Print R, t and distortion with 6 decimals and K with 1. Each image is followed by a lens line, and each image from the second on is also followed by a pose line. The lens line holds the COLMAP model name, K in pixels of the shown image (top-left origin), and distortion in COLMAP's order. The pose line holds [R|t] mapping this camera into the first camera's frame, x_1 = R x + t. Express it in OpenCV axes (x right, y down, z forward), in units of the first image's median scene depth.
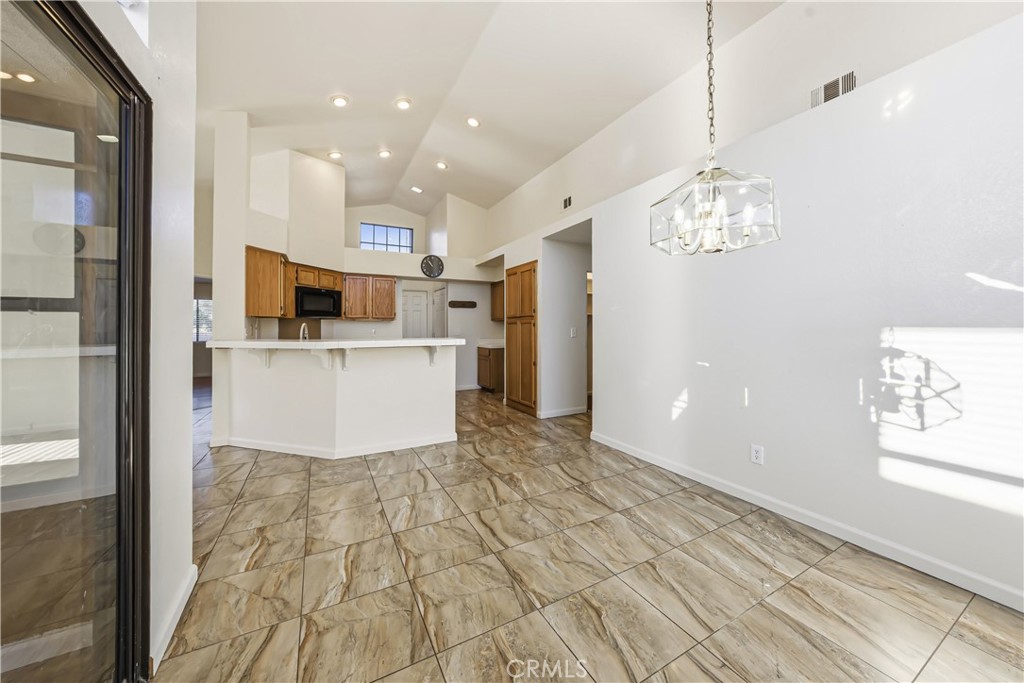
lens RADIAL K [[360.5, 0, 515.1], [0, 360.5, 324.0], [0, 0, 1]] dist [-0.012303, 0.000046]
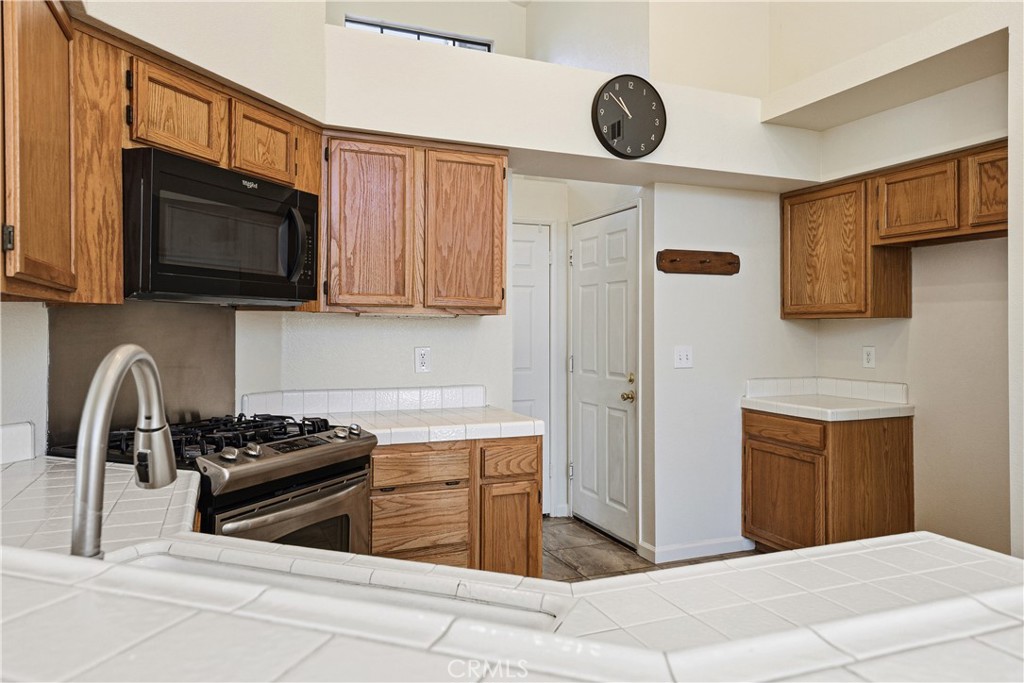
lens RADIAL K [[680.4, 0, 510.0], [0, 680.4, 319.5], [0, 0, 1]] dist [0.024805, -0.000565]
pose [[0.995624, 0.007120, -0.093175, -0.437135], [-0.007198, 0.999974, -0.000494, -0.011651], [0.093169, 0.001163, 0.995650, 0.778120]]
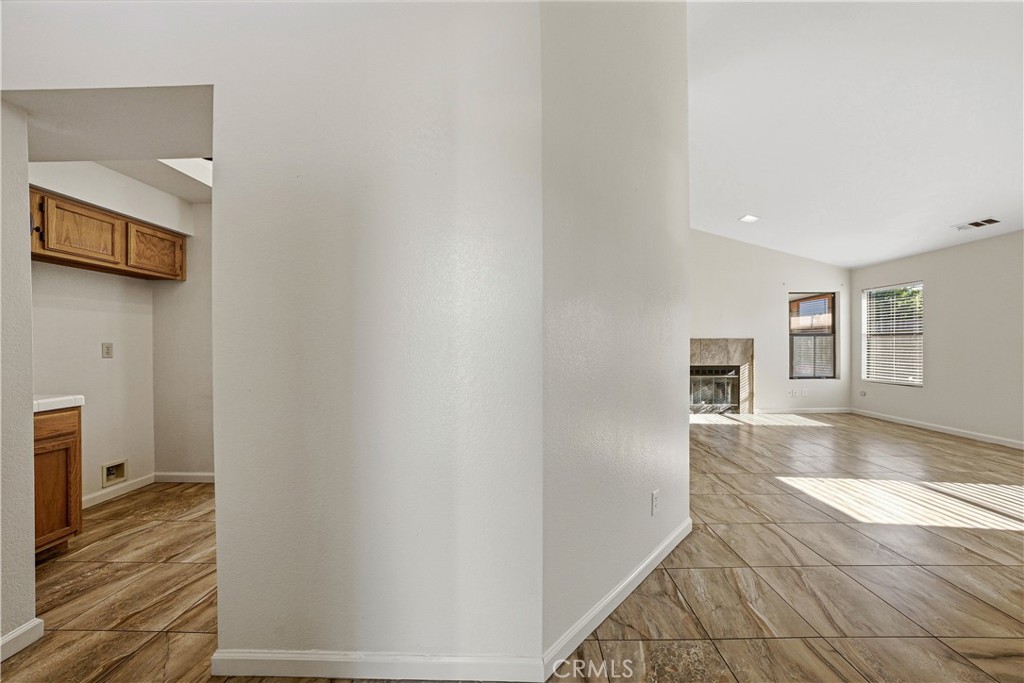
lens RADIAL K [[352.4, 0, 518.2], [0, 352.4, 344.4], [0, 0, 1]] dist [-0.011037, 0.000340]
pose [[-0.875402, 0.008830, 0.483314, -0.917451], [0.003512, 0.999923, -0.011906, 0.032097], [-0.483382, -0.008725, -0.875366, 1.810537]]
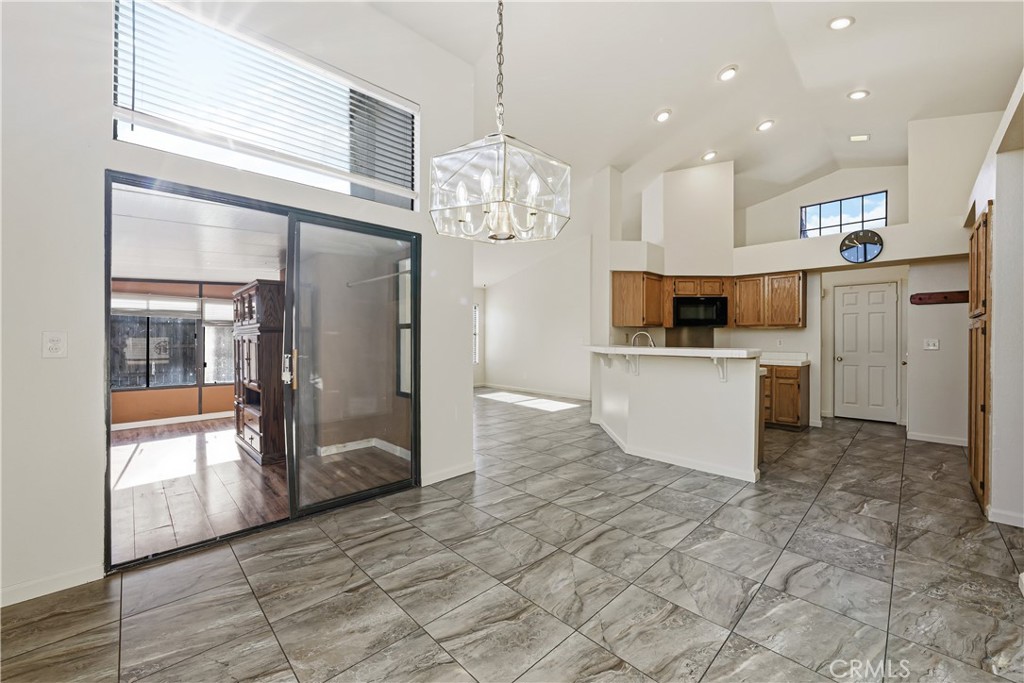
lens RADIAL K [[397.6, 0, 512.7], [0, 397.6, 338.5], [0, 0, 1]] dist [-0.011526, 0.000206]
pose [[0.274712, 0.005575, -0.961510, 0.489336], [0.005454, 0.999958, 0.007356, 0.006507], [0.961511, -0.007265, 0.274670, 0.266979]]
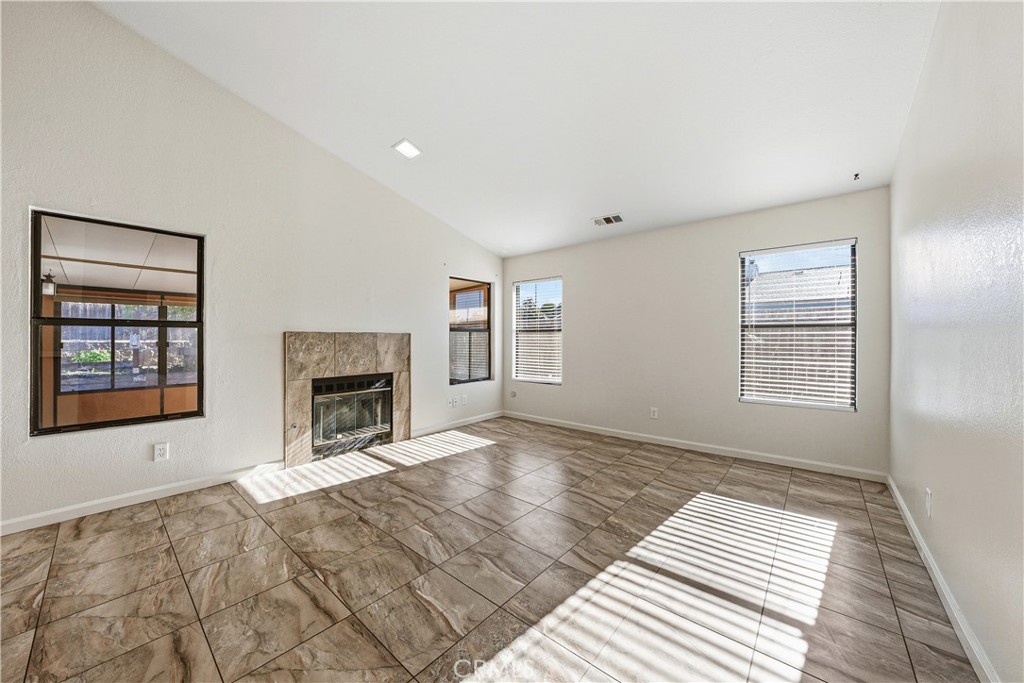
lens RADIAL K [[365.3, 0, 515.4], [0, 365.3, 338.9], [0, 0, 1]] dist [-0.013975, 0.000100]
pose [[-0.932261, 0.007955, -0.361698, -0.968217], [0.011969, 0.999889, -0.008861, 0.023665], [0.361588, -0.012590, -0.932253, 1.187108]]
